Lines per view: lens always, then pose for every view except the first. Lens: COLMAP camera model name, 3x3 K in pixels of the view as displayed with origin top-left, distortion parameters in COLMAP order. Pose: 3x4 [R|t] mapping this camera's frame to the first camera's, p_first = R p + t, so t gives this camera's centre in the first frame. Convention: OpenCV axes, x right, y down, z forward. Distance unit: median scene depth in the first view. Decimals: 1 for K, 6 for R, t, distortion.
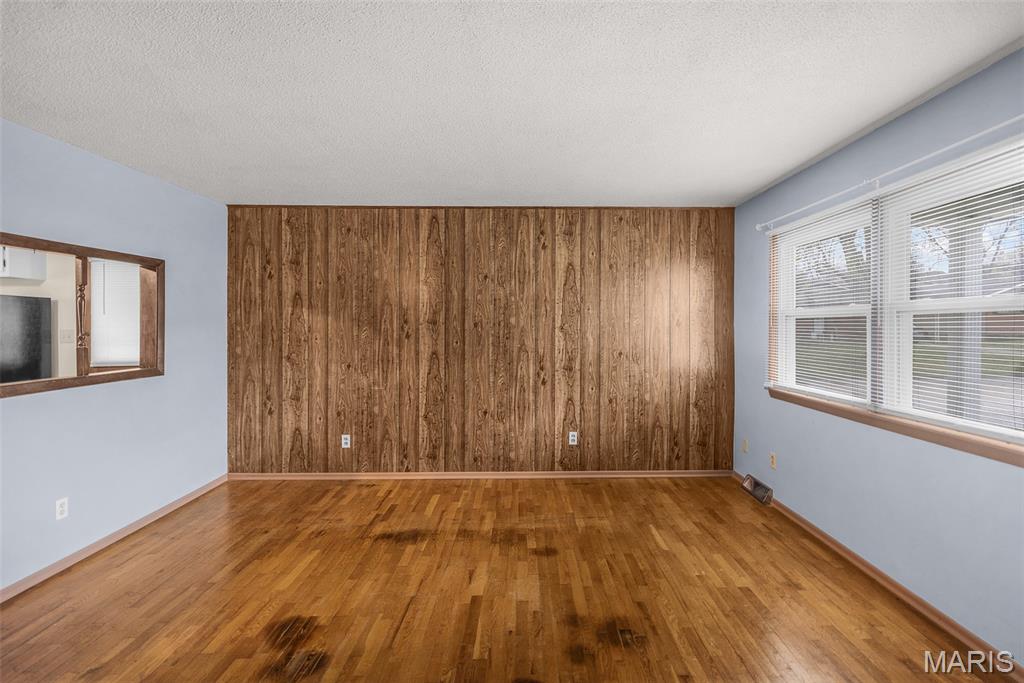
lens RADIAL K [[475.3, 0, 512.8], [0, 475.3, 335.6], [0, 0, 1]] dist [-0.000404, 0.000374]
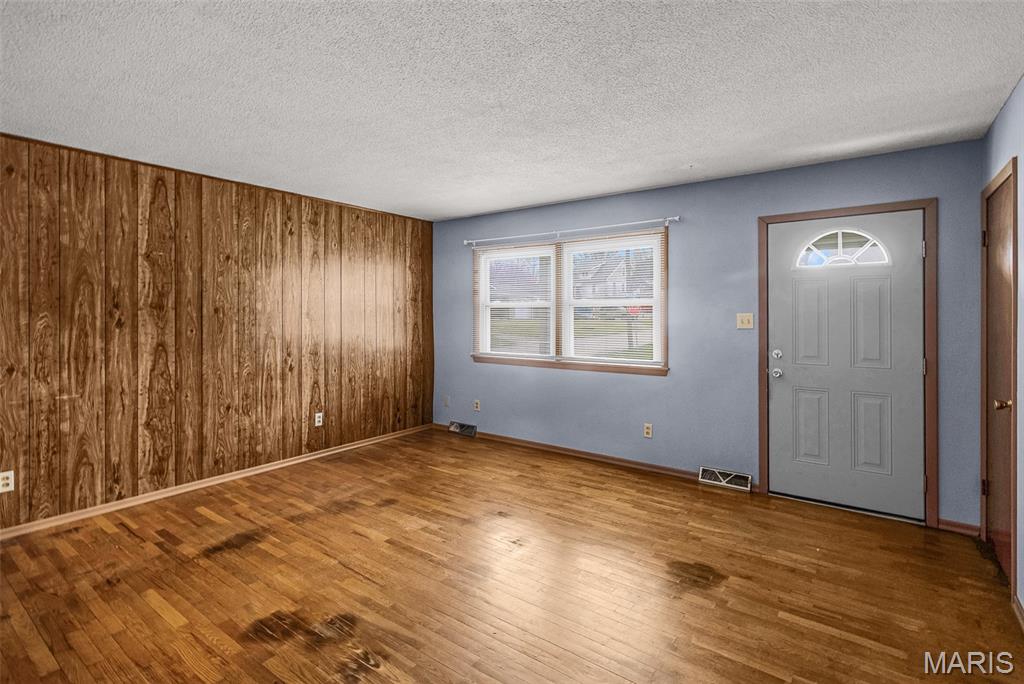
lens RADIAL K [[491.9, 0, 513.9], [0, 491.9, 321.7], [0, 0, 1]] dist [-0.004911, 0.000545]
pose [[0.603900, -0.012205, 0.796967, -0.475518], [0.014112, 0.999890, 0.004620, 0.002224], [-0.796935, 0.008457, 0.604006, 0.003626]]
